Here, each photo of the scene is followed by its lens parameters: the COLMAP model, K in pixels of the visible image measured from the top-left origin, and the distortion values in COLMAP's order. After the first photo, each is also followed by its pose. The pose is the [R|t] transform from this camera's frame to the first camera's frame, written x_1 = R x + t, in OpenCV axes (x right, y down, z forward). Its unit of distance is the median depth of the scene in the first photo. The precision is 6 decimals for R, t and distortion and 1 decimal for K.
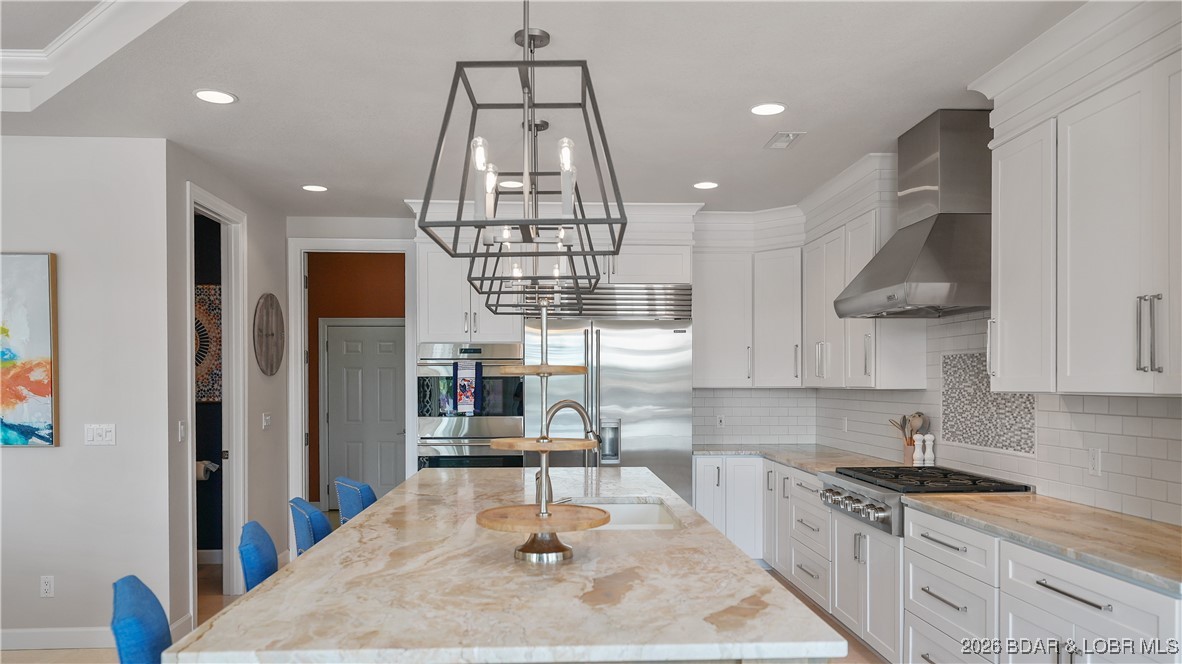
lens RADIAL K [[818.9, 0, 595.4], [0, 818.9, 386.0], [0, 0, 1]] dist [-0.002980, 0.005443]
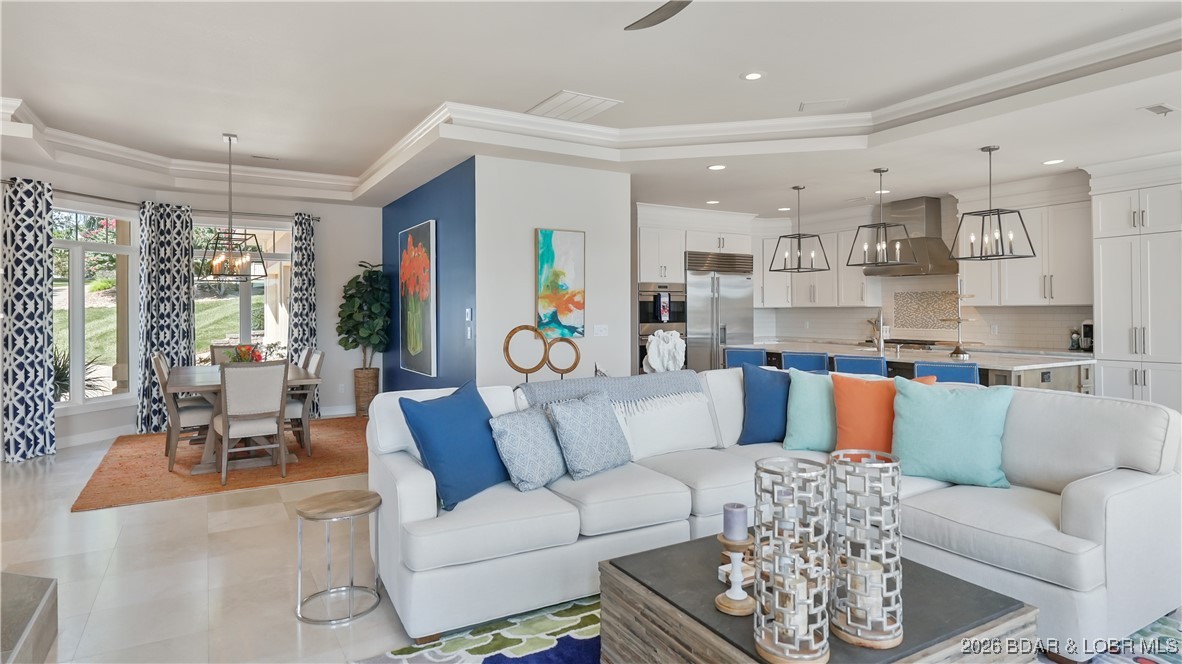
lens RADIAL K [[644.6, 0, 595.1], [0, 644.6, 314.3], [0, 0, 1]] dist [0.001825, -0.001336]
pose [[0.887175, -0.005632, 0.461398, -1.305432], [0.005871, 0.999982, 0.000918, 0.021165], [-0.461395, 0.001895, 0.887193, -0.287937]]
